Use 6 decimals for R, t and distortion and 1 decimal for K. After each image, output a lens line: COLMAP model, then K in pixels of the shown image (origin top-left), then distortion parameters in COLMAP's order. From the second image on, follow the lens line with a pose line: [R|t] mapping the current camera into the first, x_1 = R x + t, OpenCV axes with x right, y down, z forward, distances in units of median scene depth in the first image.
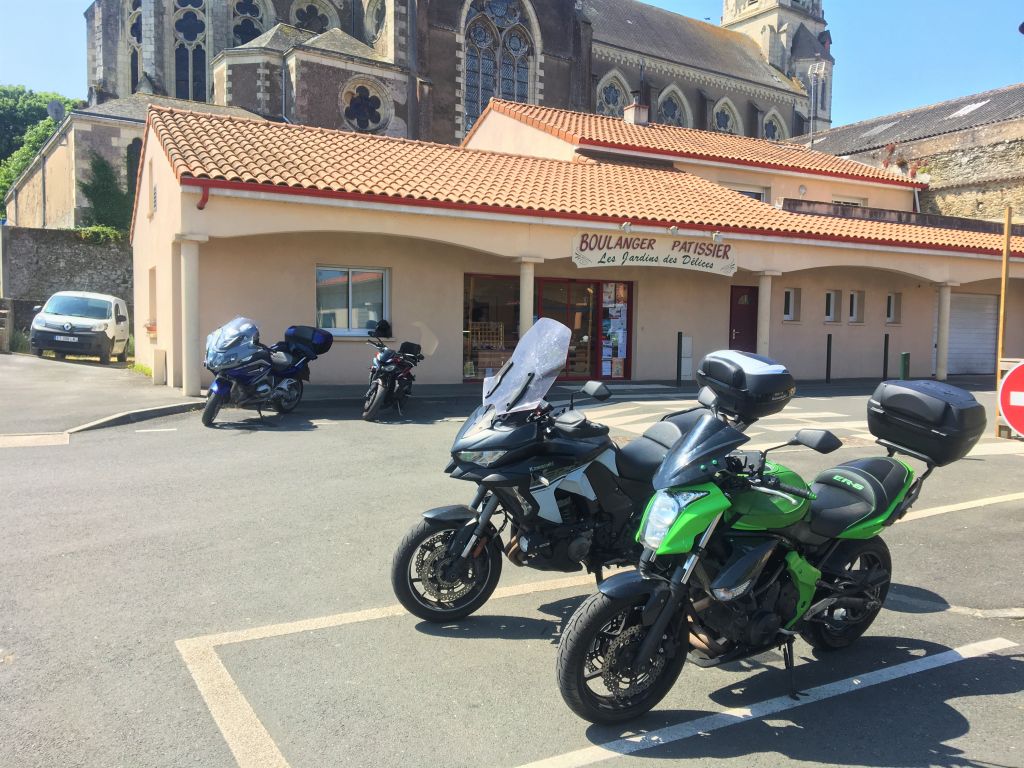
lens RADIAL K [[855.4, 0, 522.8], [0, 855.4, 386.1], [0, 0, 1]] dist [0.083045, -0.119080]
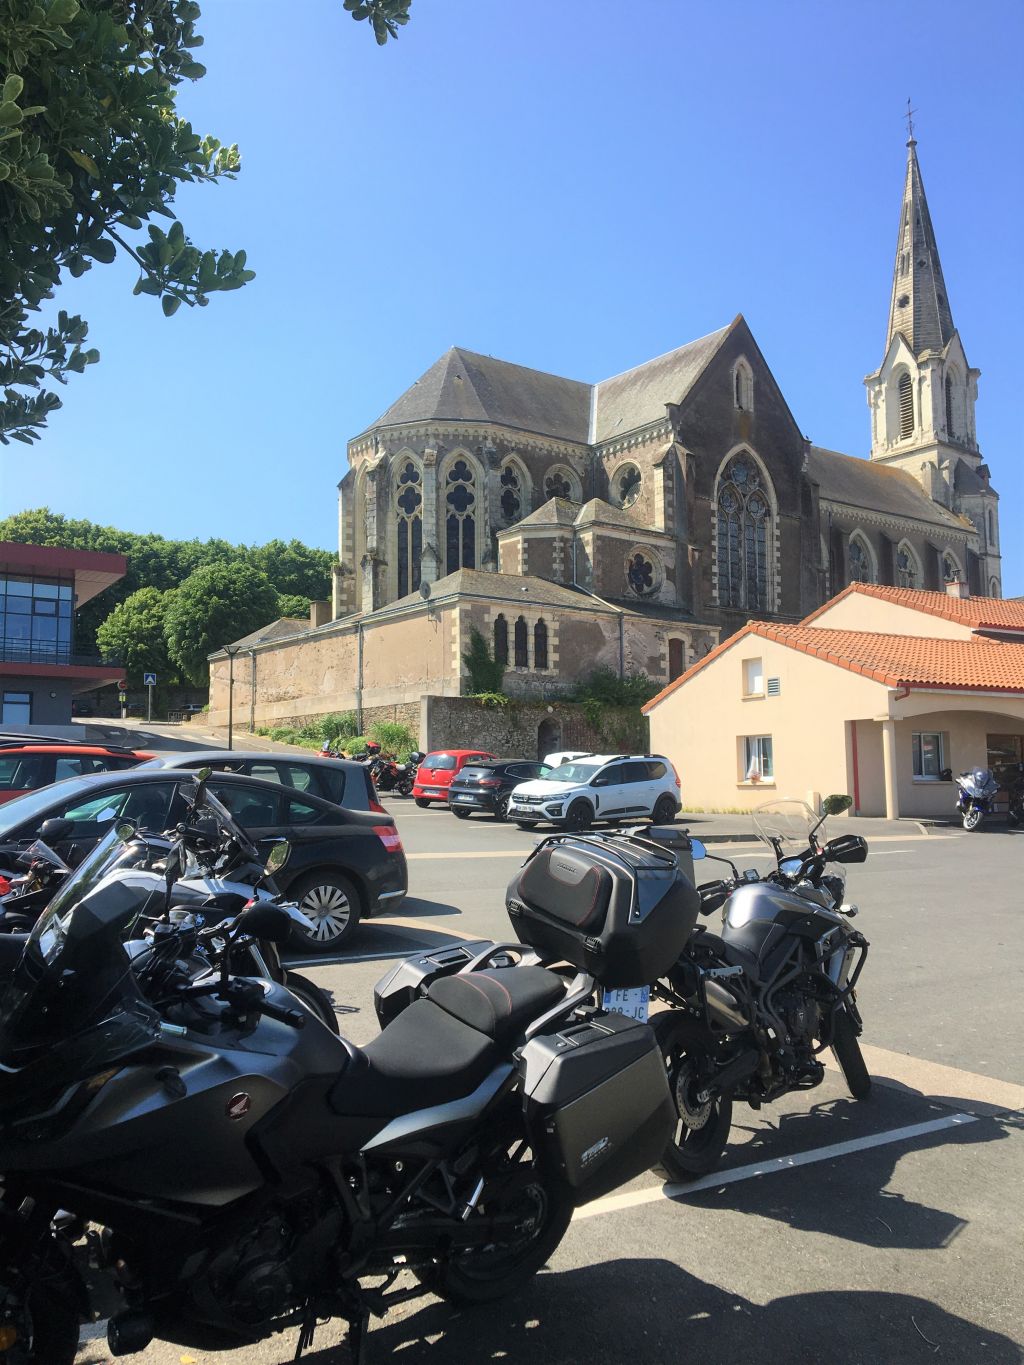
lens RADIAL K [[1140.2, 0, 515.8], [0, 1140.2, 687.5], [0, 0, 1]] dist [0.083045, -0.119080]
pose [[0.999109, -0.015678, 0.039172, -0.376852], [0.021411, 0.988376, -0.150514, 0.024081], [-0.036357, 0.151219, 0.987831, -0.345992]]
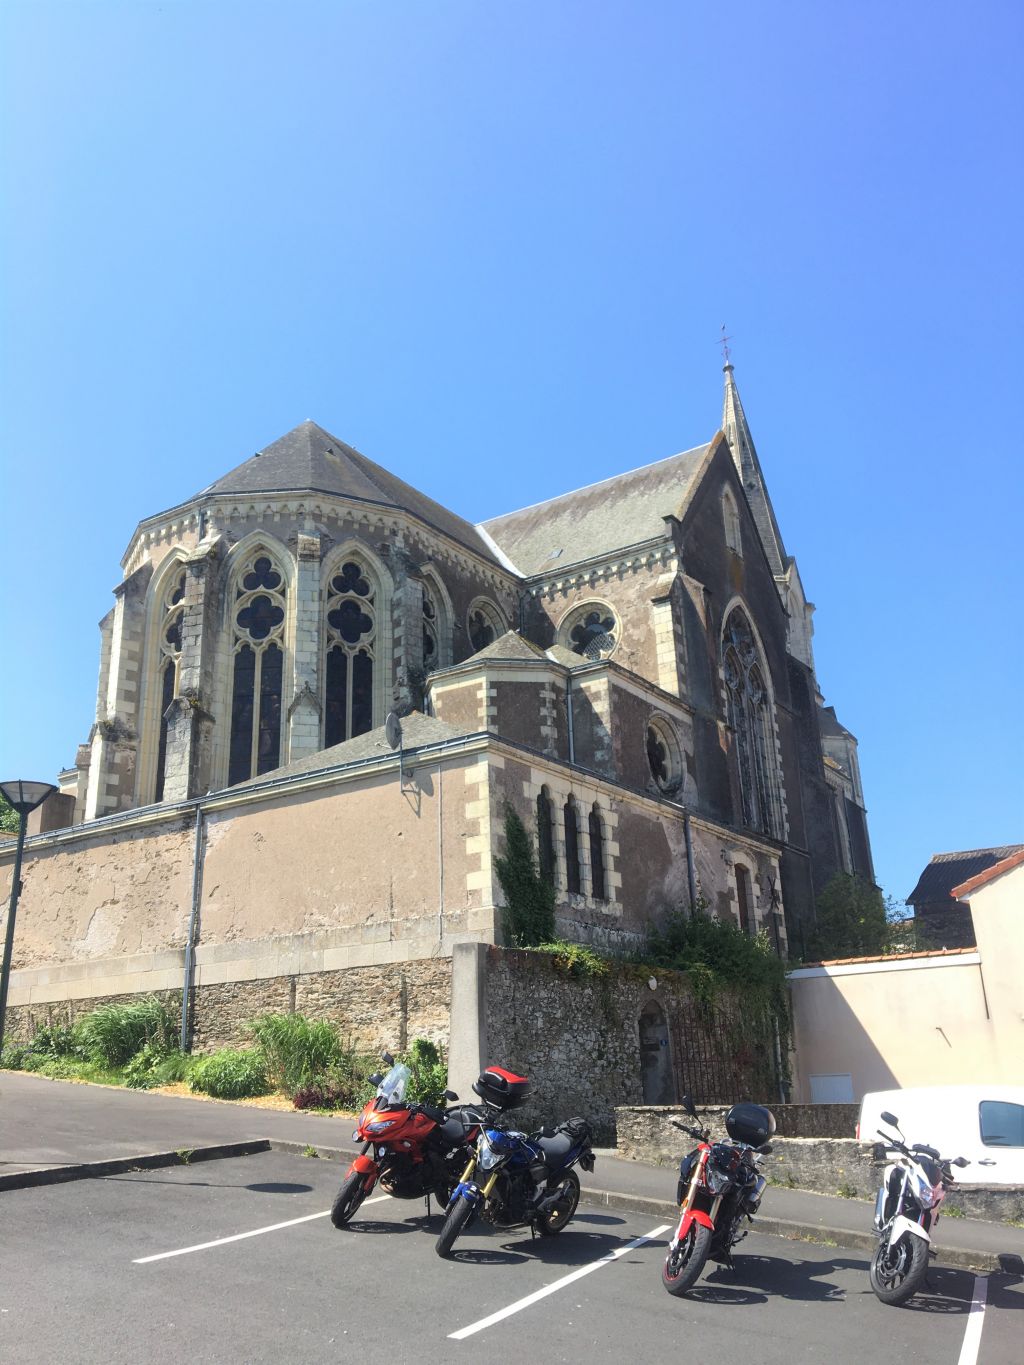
lens RADIAL K [[1140.2, 0, 518.1], [0, 1140.2, 678.8], [0, 0, 1]] dist [0.083045, -0.119080]
pose [[0.927233, 0.082589, 0.365264, -0.573479], [0.069238, 0.920753, -0.383952, -0.050959], [-0.368029, 0.381303, 0.848035, 0.271480]]
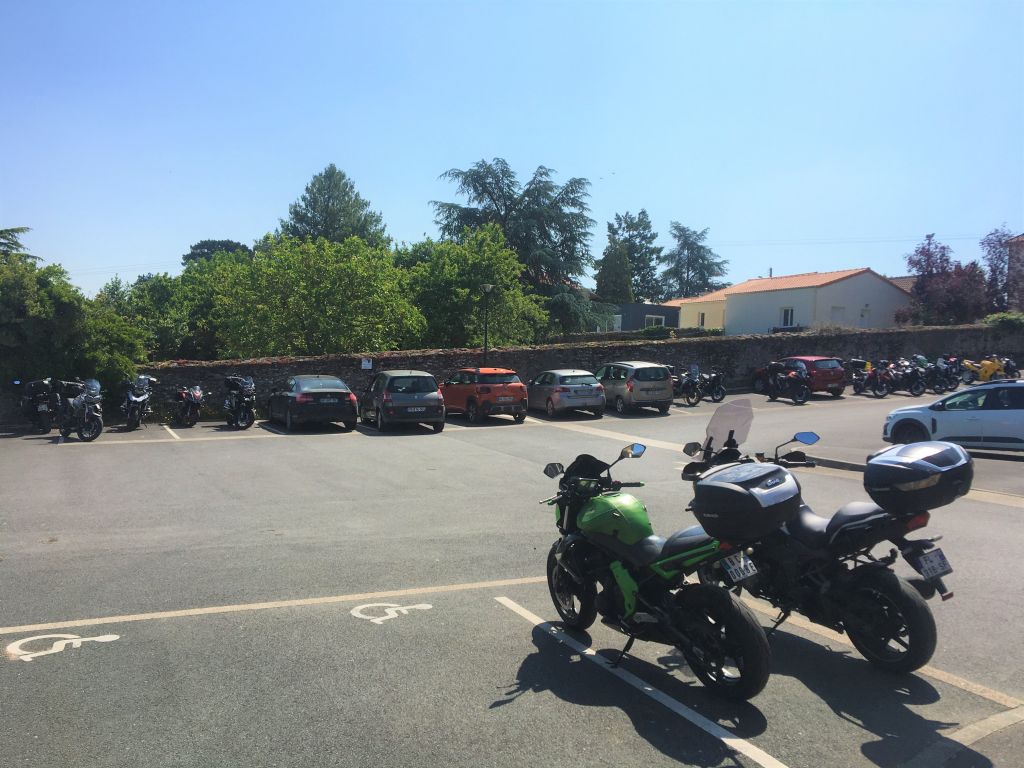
lens RADIAL K [[855.4, 0, 514.0], [0, 855.4, 385.9], [0, 0, 1]] dist [0.083045, -0.119080]
pose [[-0.062309, -0.000529, -0.998057, 0.288772], [-0.103850, 0.994575, 0.005957, -0.014525], [0.992639, 0.104020, -0.062025, 0.146760]]
